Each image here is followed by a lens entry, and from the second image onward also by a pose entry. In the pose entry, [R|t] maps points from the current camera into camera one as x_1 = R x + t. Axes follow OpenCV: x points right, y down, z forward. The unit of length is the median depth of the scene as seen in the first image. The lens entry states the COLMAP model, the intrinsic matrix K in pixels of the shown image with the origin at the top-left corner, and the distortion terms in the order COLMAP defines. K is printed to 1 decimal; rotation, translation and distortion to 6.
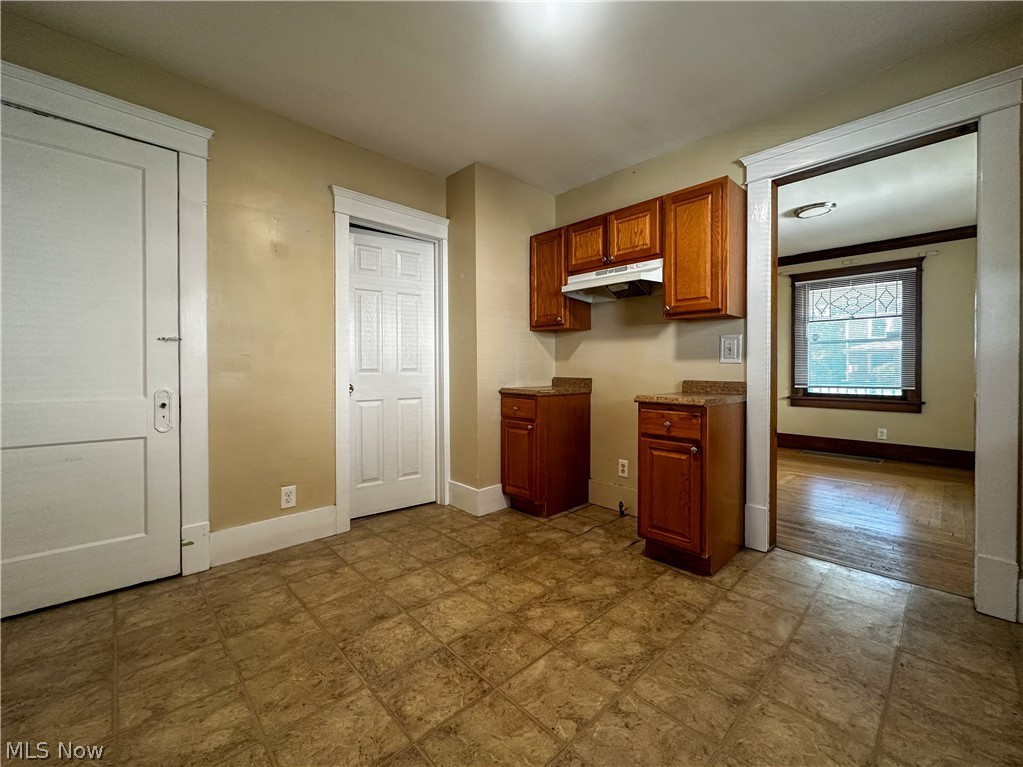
lens RADIAL K [[434.6, 0, 509.7], [0, 434.6, 370.4], [0, 0, 1]] dist [-0.000251, 0.000163]
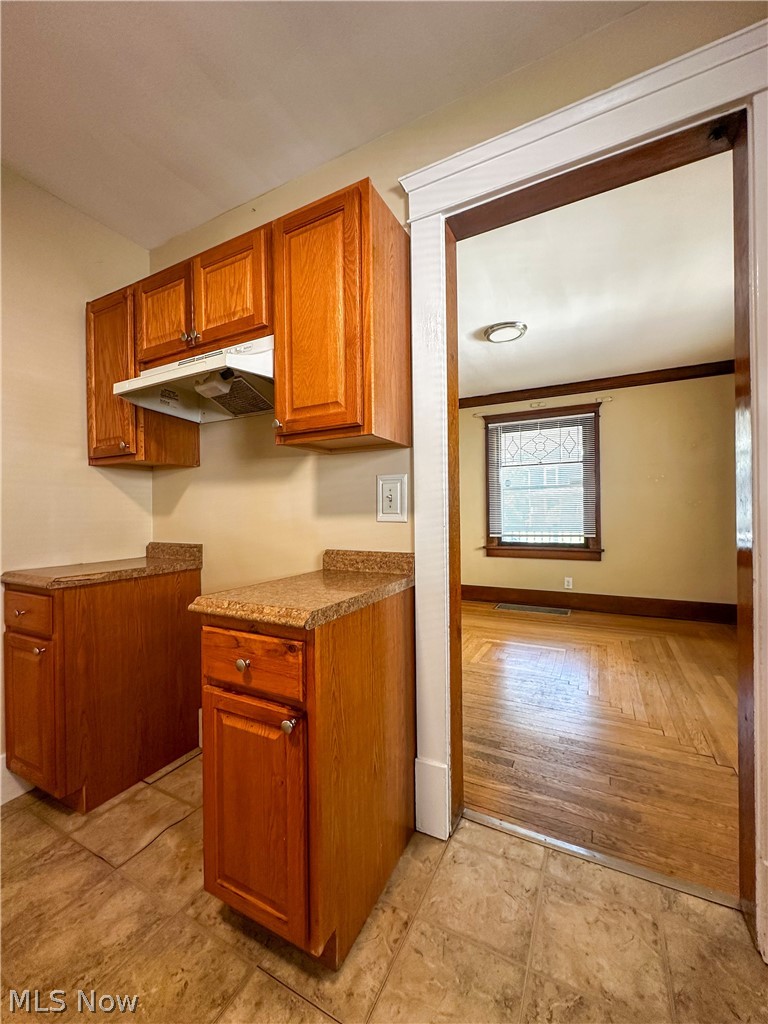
lens RADIAL K [[413.5, 0, 380.9], [0, 413.5, 511.6], [0, 0, 1]] dist [-0.001688, -0.000097]
pose [[0.949719, -0.012633, 0.312848, 0.315144], [0.014657, 0.999884, -0.004116, -0.028611], [-0.312759, 0.008495, 0.949794, 0.460233]]
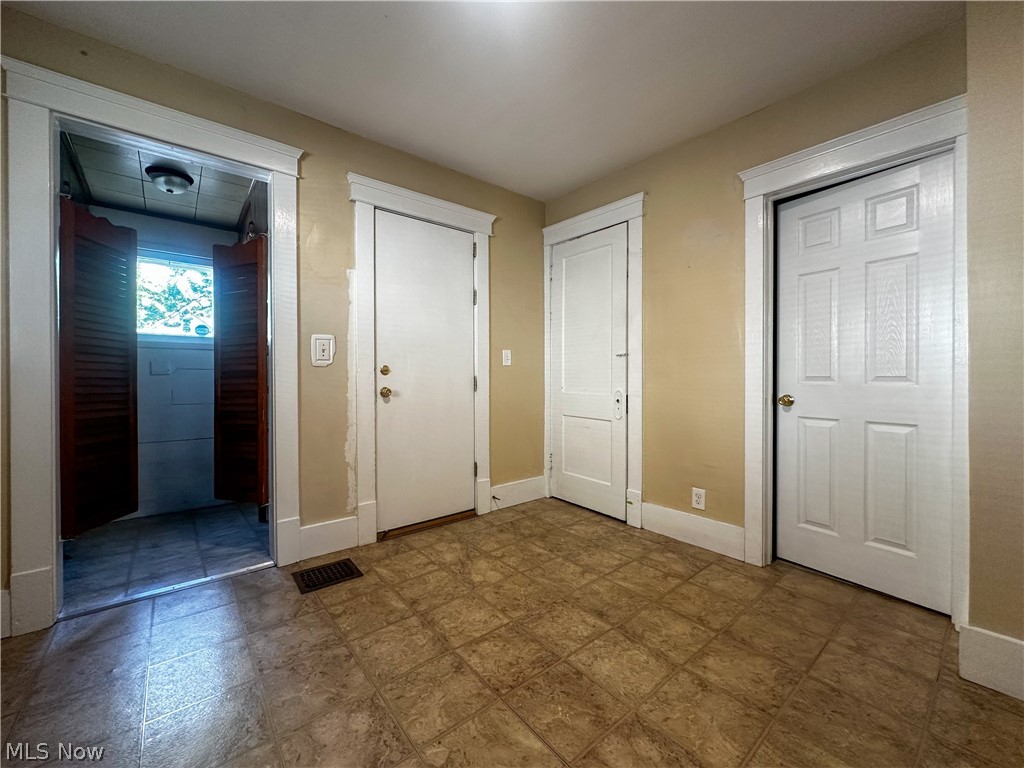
lens RADIAL K [[413.5, 0, 511.3], [0, 413.5, 380.0], [0, 0, 1]] dist [-0.001688, -0.000097]
pose [[-0.082493, 0.012390, -0.996515, 0.495794], [-0.003112, 0.999915, 0.012690, -0.005501], [0.996587, 0.004148, -0.082447, 0.606643]]
